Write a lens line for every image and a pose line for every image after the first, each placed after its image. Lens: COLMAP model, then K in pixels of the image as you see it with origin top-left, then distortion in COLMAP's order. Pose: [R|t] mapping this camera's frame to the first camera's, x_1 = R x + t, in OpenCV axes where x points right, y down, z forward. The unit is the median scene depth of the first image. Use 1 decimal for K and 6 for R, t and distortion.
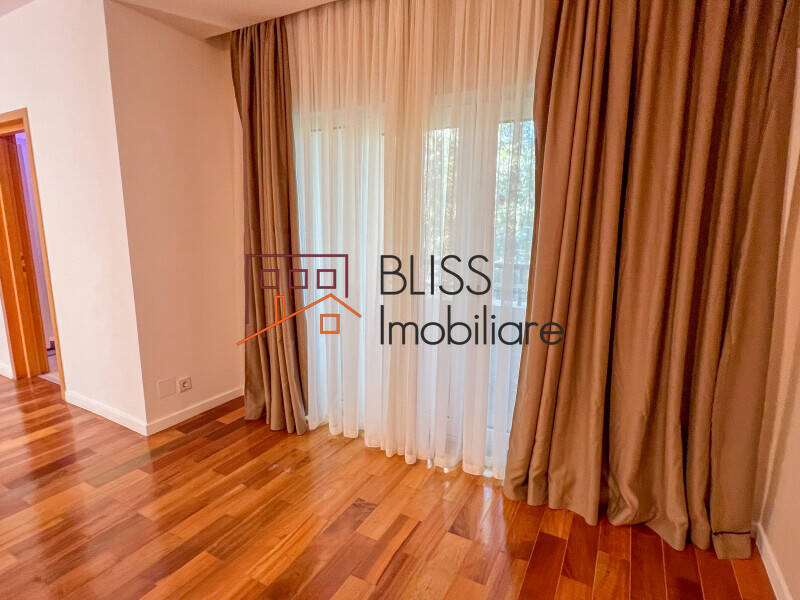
lens RADIAL K [[433.3, 0, 400.6], [0, 433.3, 299.4], [0, 0, 1]] dist [0.000991, 0.000327]
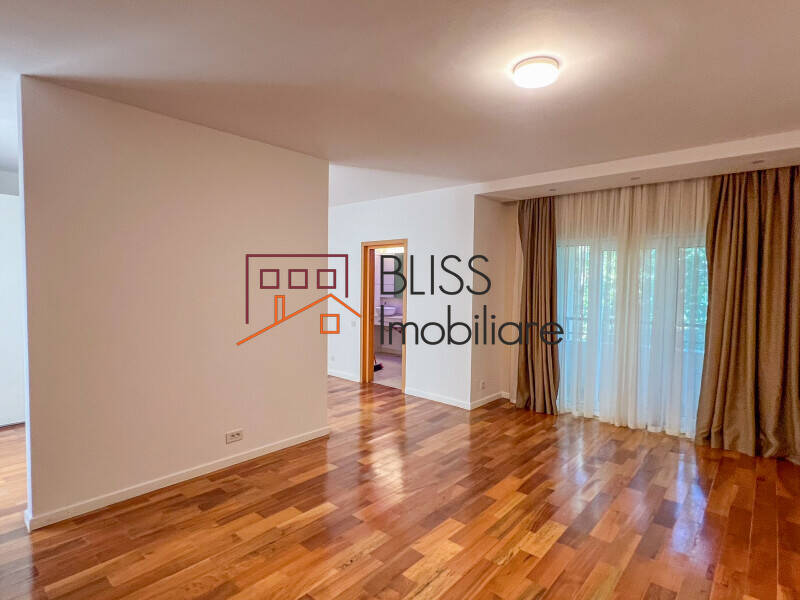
lens RADIAL K [[425.3, 0, 399.0], [0, 425.3, 301.5], [0, 0, 1]] dist [0.001304, -0.000339]
pose [[0.975135, 0.009507, -0.221406, -0.607868], [-0.039960, 0.990247, -0.133473, 0.137413], [0.217977, 0.139002, 0.966004, -1.137489]]
